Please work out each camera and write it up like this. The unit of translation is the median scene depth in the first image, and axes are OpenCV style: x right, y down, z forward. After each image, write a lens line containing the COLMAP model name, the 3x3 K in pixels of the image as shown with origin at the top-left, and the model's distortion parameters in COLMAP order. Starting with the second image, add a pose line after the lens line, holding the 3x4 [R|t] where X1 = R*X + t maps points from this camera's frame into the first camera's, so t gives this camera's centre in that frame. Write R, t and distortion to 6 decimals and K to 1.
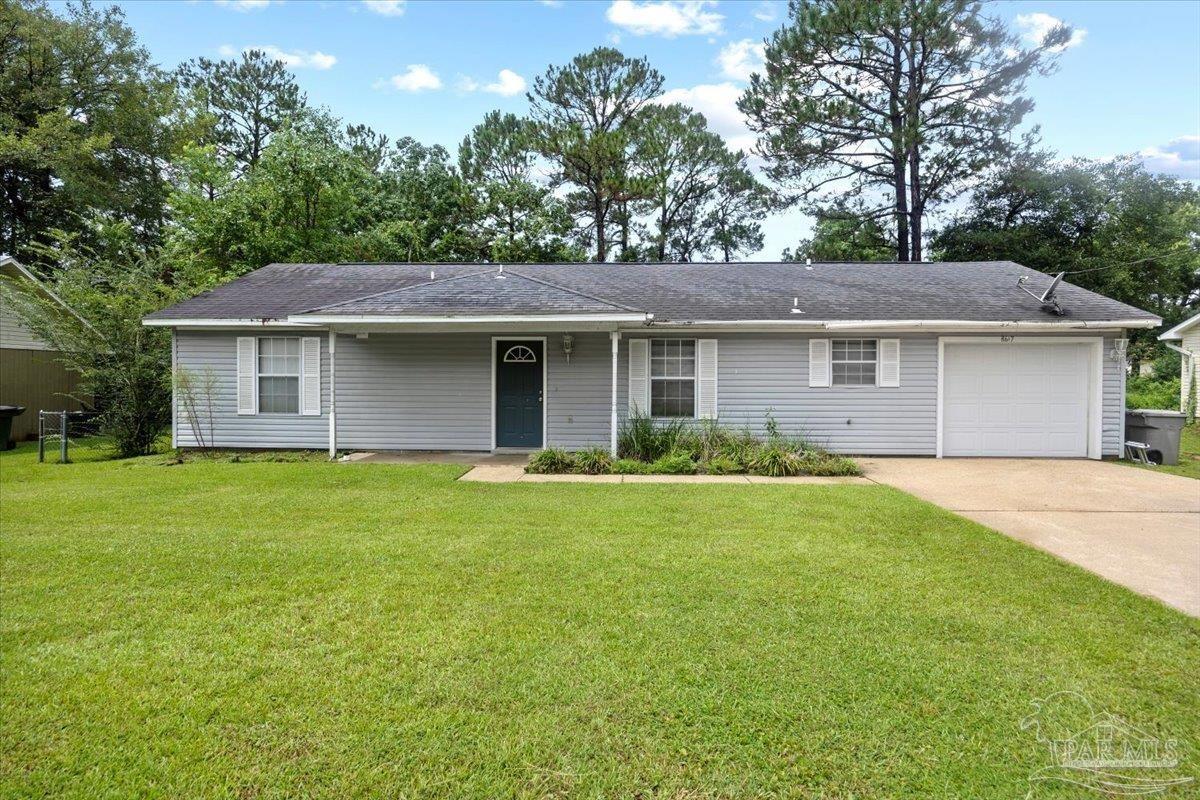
lens RADIAL K [[568.3, 0, 605.0], [0, 568.3, 394.1], [0, 0, 1]] dist [-0.009349, -0.000454]
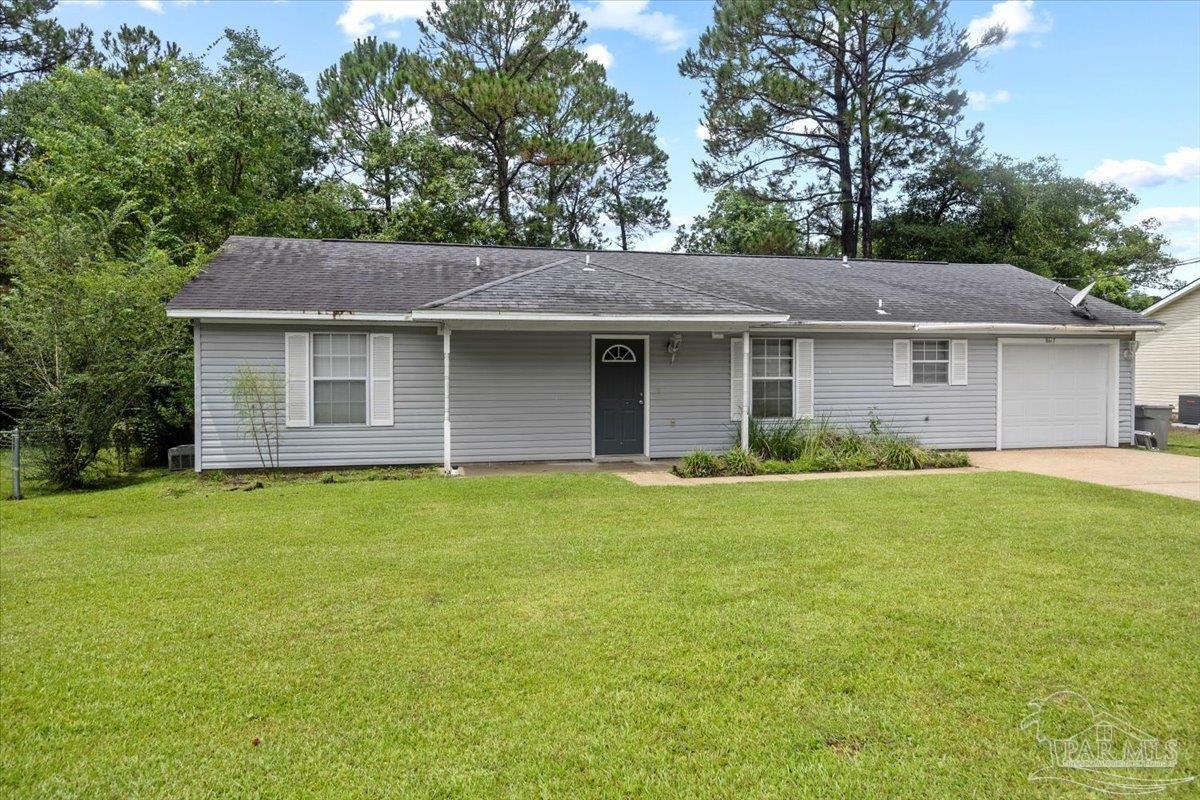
lens RADIAL K [[712.9, 0, 600.0], [0, 712.9, 400.0], [0, 0, 1]] dist [0.000453, -0.000462]
pose [[0.965767, -0.016078, 0.258913, -0.489235], [0.014813, 0.999867, 0.006837, -0.003561], [-0.258988, -0.002768, 0.965876, -0.115400]]
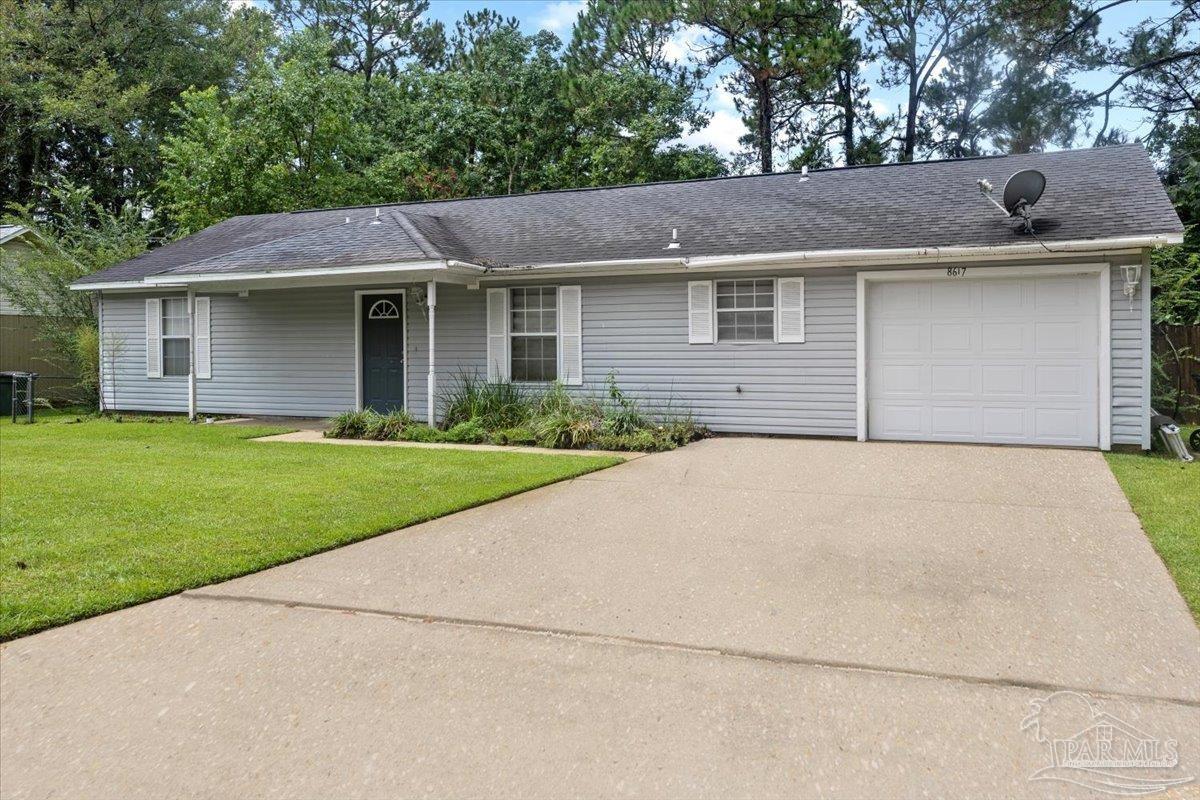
lens RADIAL K [[874.4, 0, 640.8], [0, 874.4, 372.1], [0, 0, 1]] dist [-0.011247, -0.004911]
pose [[0.939412, 0.001827, -0.342784, 0.699095], [-0.000364, 0.999991, 0.004331, 0.020644], [0.342789, -0.003944, 0.939404, -0.136061]]
